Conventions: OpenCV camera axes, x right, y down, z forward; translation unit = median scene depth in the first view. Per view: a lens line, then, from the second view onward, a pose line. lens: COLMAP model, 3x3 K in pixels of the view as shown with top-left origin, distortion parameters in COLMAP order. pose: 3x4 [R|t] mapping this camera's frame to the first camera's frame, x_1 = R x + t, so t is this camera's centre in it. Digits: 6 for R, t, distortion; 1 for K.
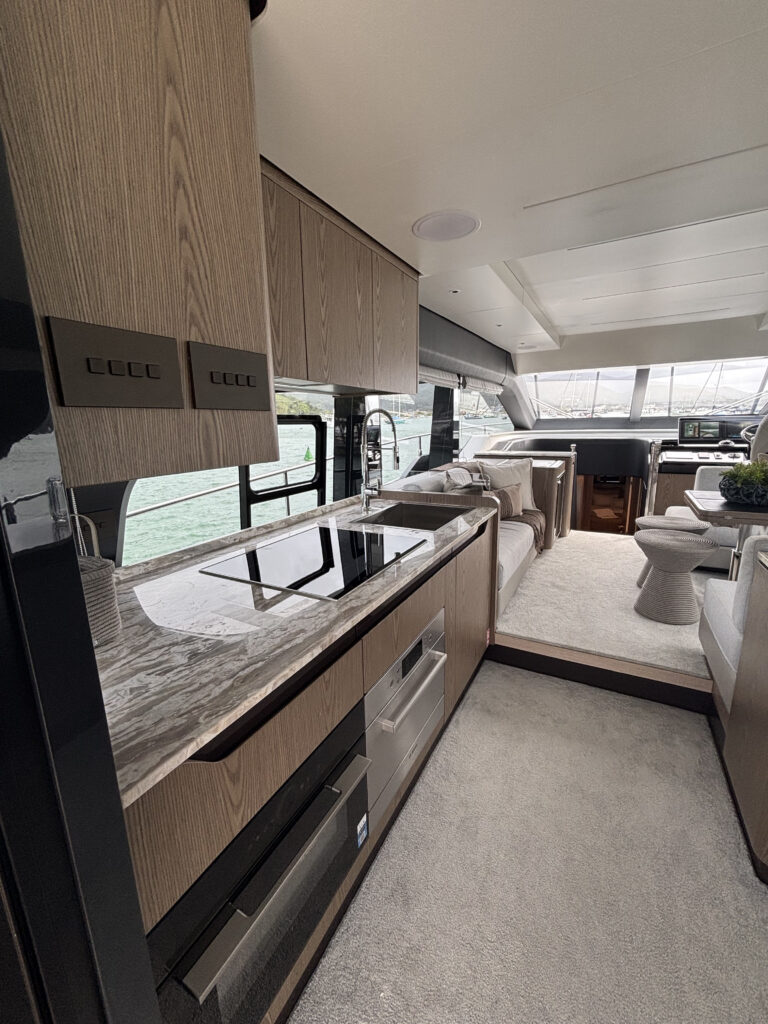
lens RADIAL K [[412.6, 0, 389.7], [0, 412.6, 508.5], [0, 0, 1]] dist [-0.000992, 0.001892]
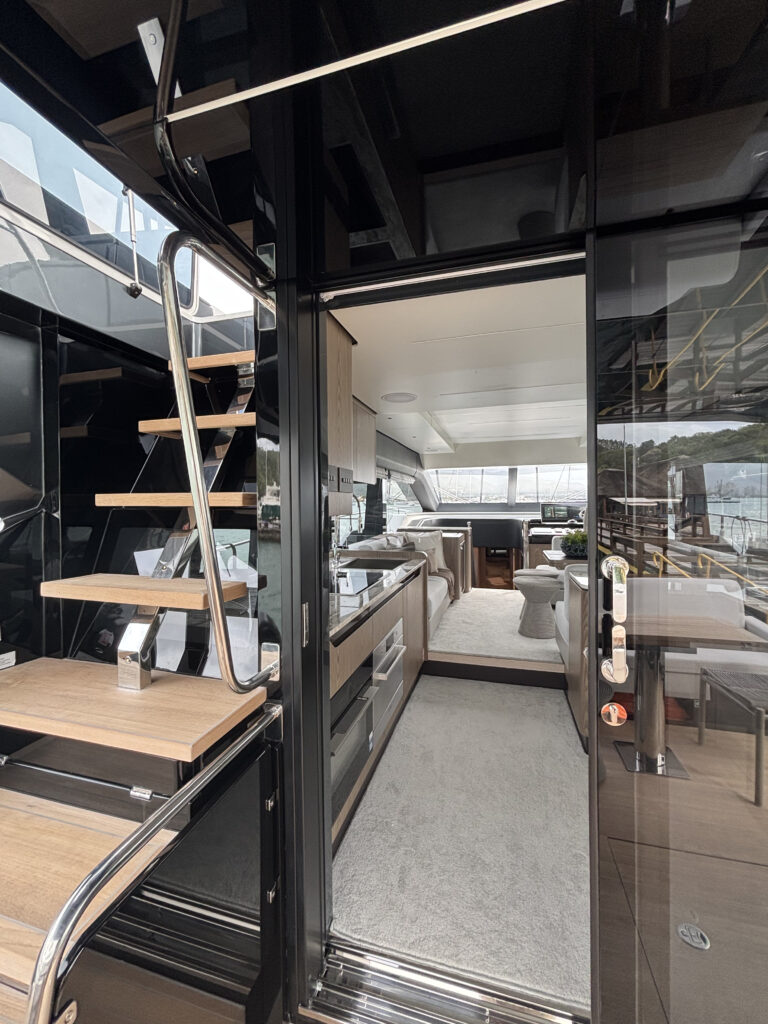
lens RADIAL K [[412.6, 0, 383.4], [0, 412.6, 509.8], [0, 0, 1]] dist [-0.000992, 0.001892]
pose [[0.976797, 0.010377, 0.213916, -0.139742], [0.032089, 0.980459, -0.194089, 0.071880], [-0.211750, 0.196450, 0.957376, -0.283545]]
